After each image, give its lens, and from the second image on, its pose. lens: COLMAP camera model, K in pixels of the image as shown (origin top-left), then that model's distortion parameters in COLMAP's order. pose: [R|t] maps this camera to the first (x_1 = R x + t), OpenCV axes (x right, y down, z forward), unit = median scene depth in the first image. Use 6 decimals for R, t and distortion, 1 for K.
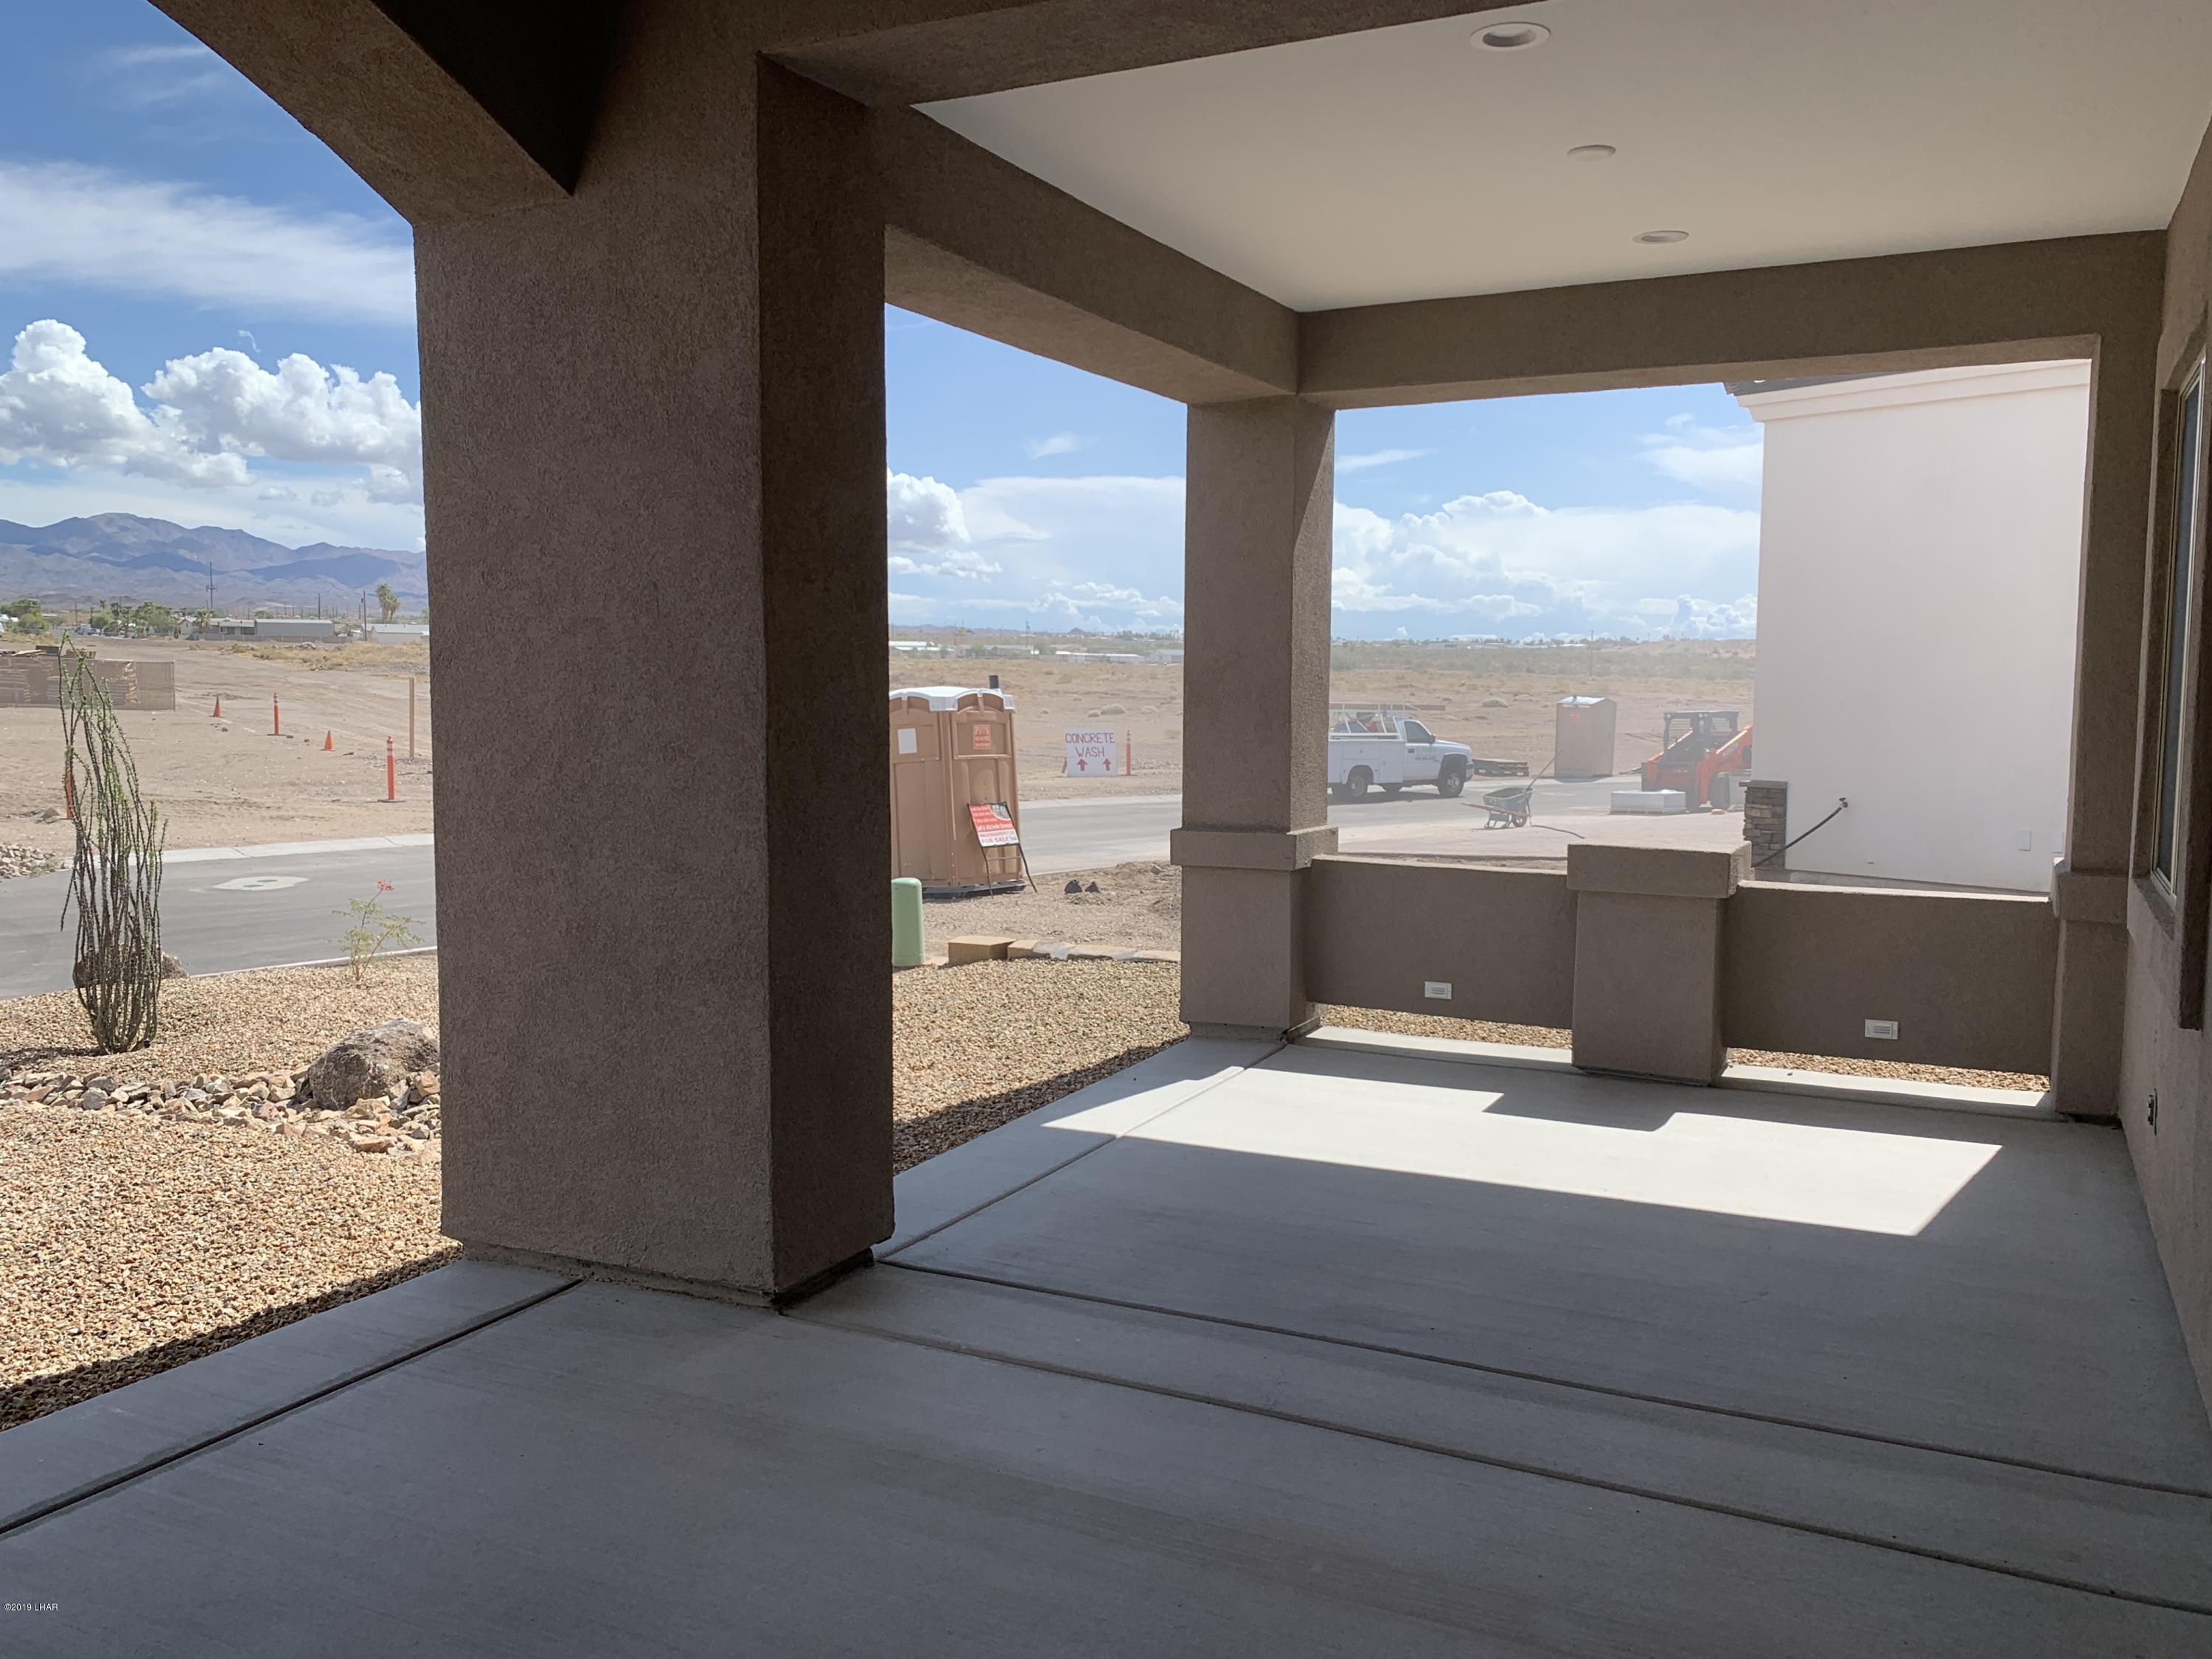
lens RADIAL K [[1766.6, 0, 1106.0], [0, 1766.6, 829.5], [0, 0, 1]] dist [0.150838, -0.224523]
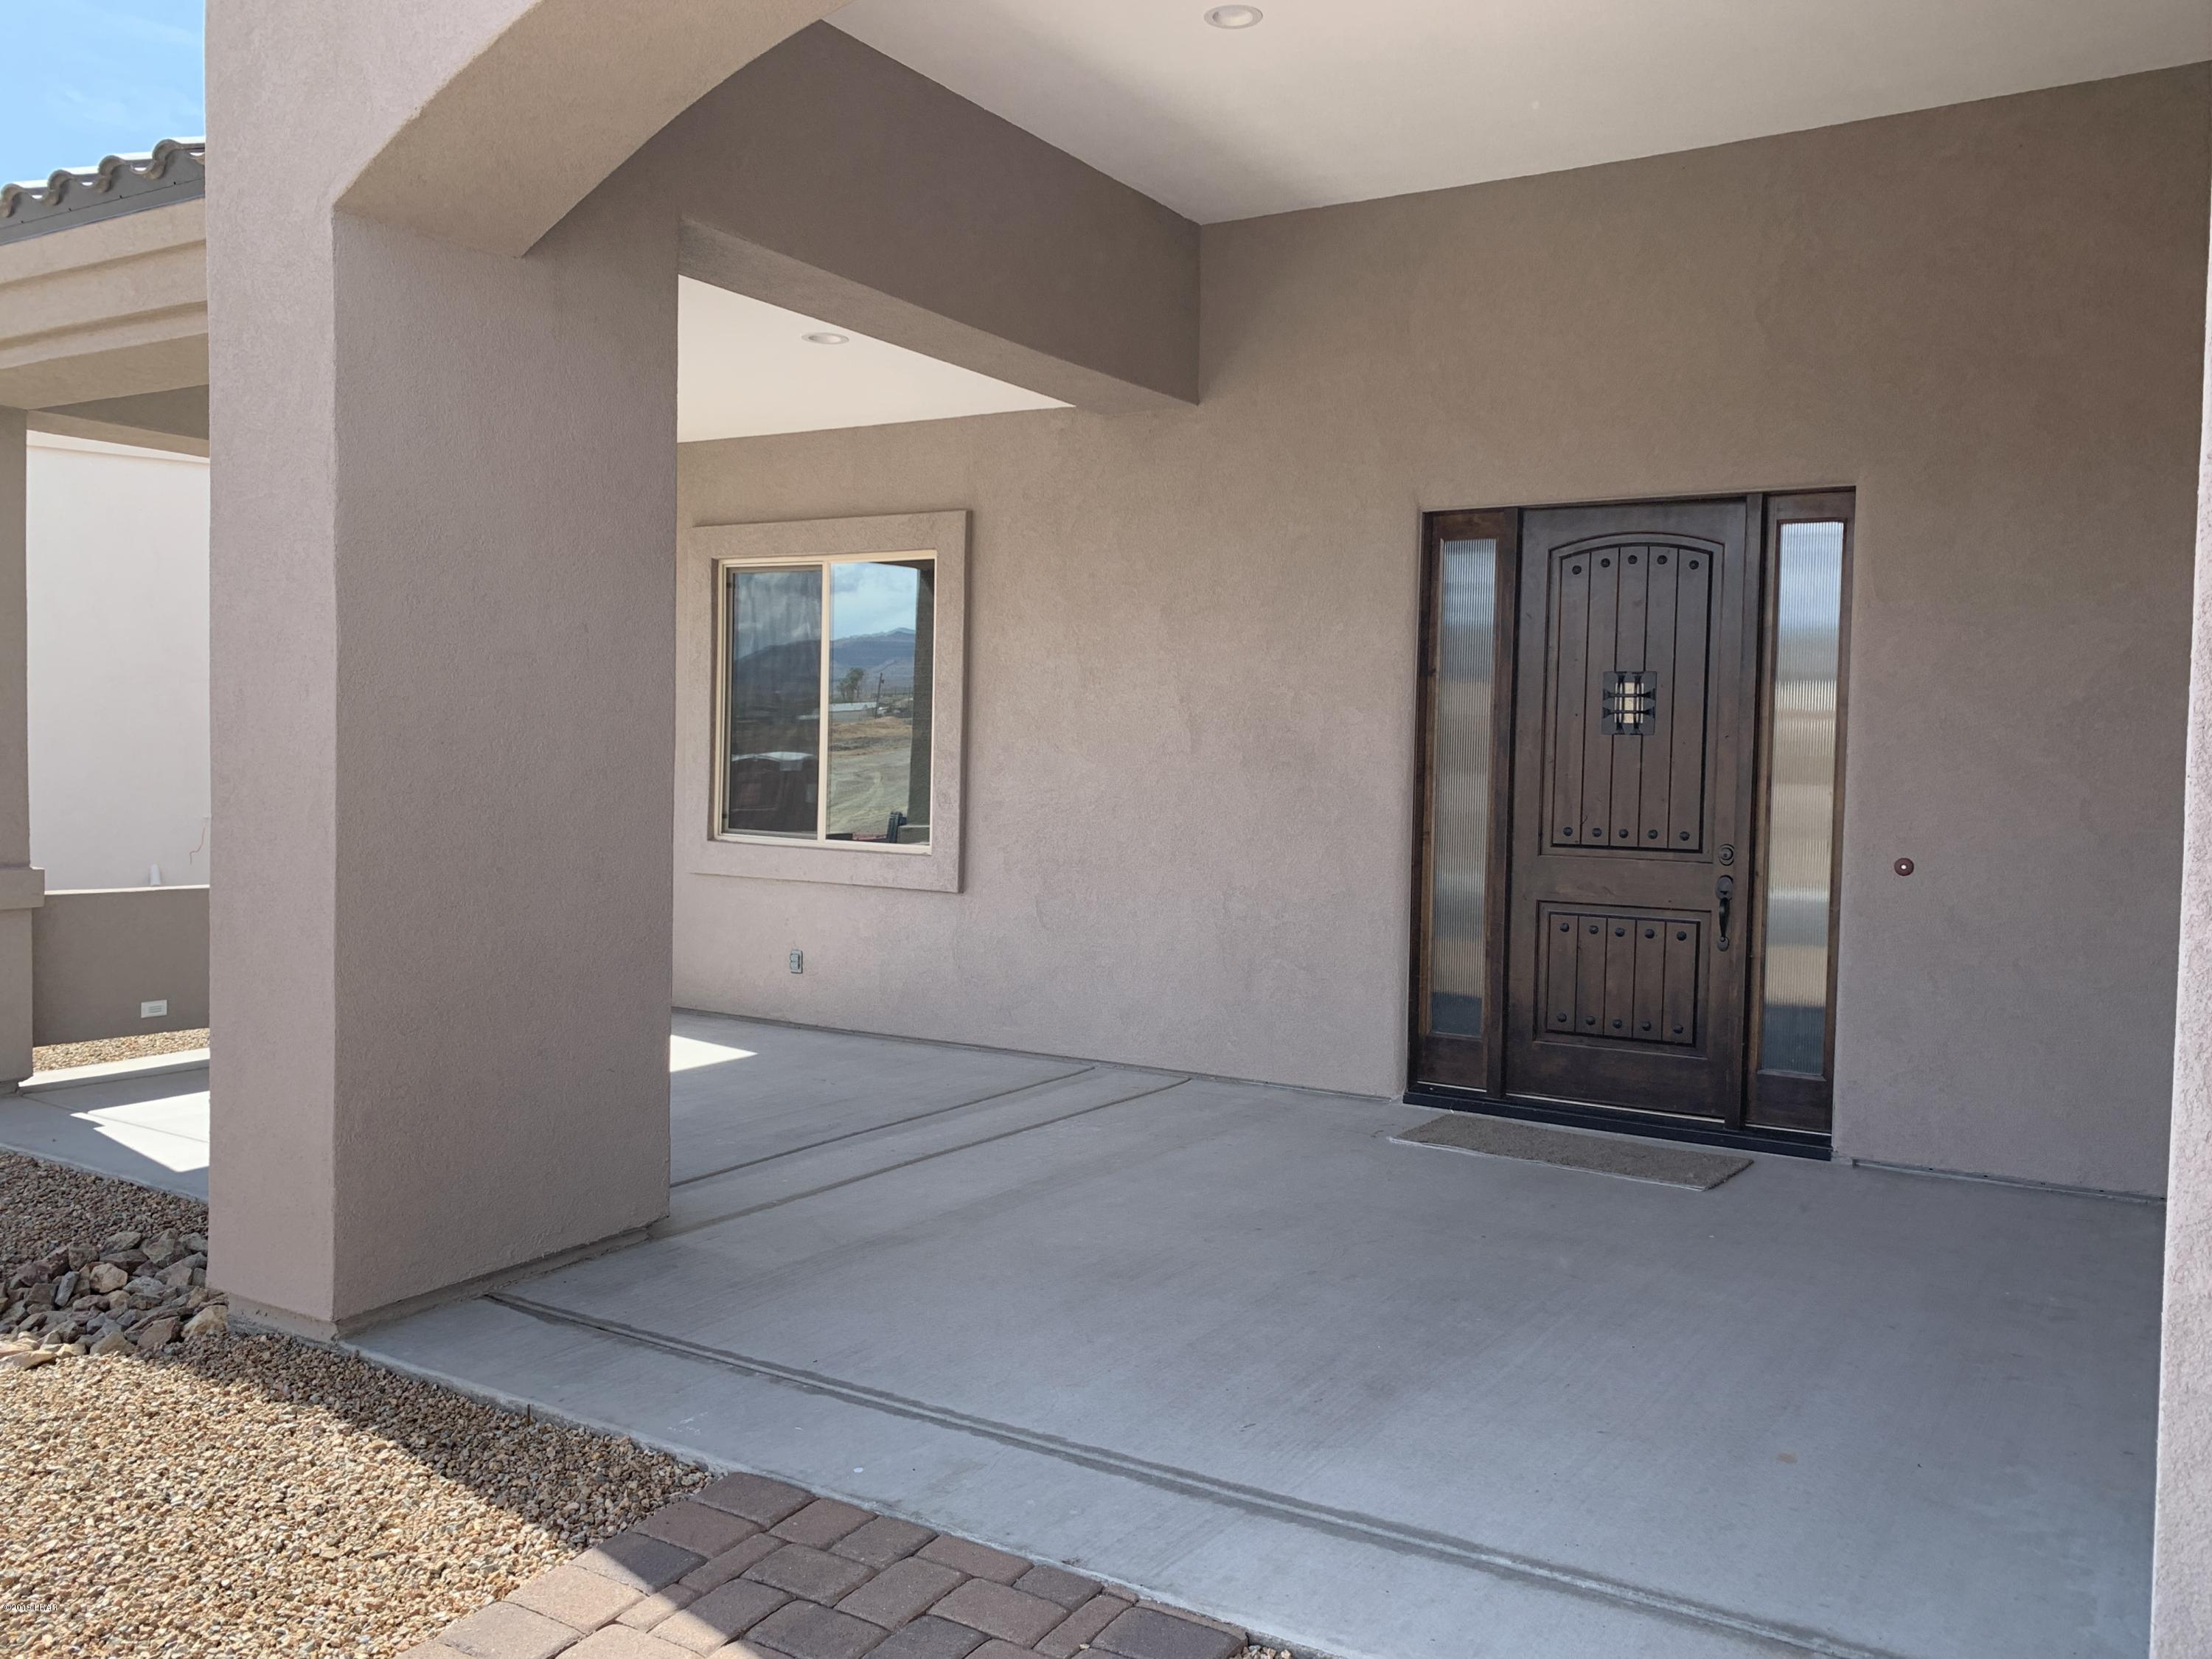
lens RADIAL K [[1766.6, 0, 1106.0], [0, 1766.6, 829.5], [0, 0, 1]] dist [0.150838, -0.224523]
pose [[0.097153, -0.047543, 0.994133, -1.260523], [0.067665, 0.996863, 0.041061, -0.029954], [-0.992967, 0.063279, 0.100066, 0.534899]]
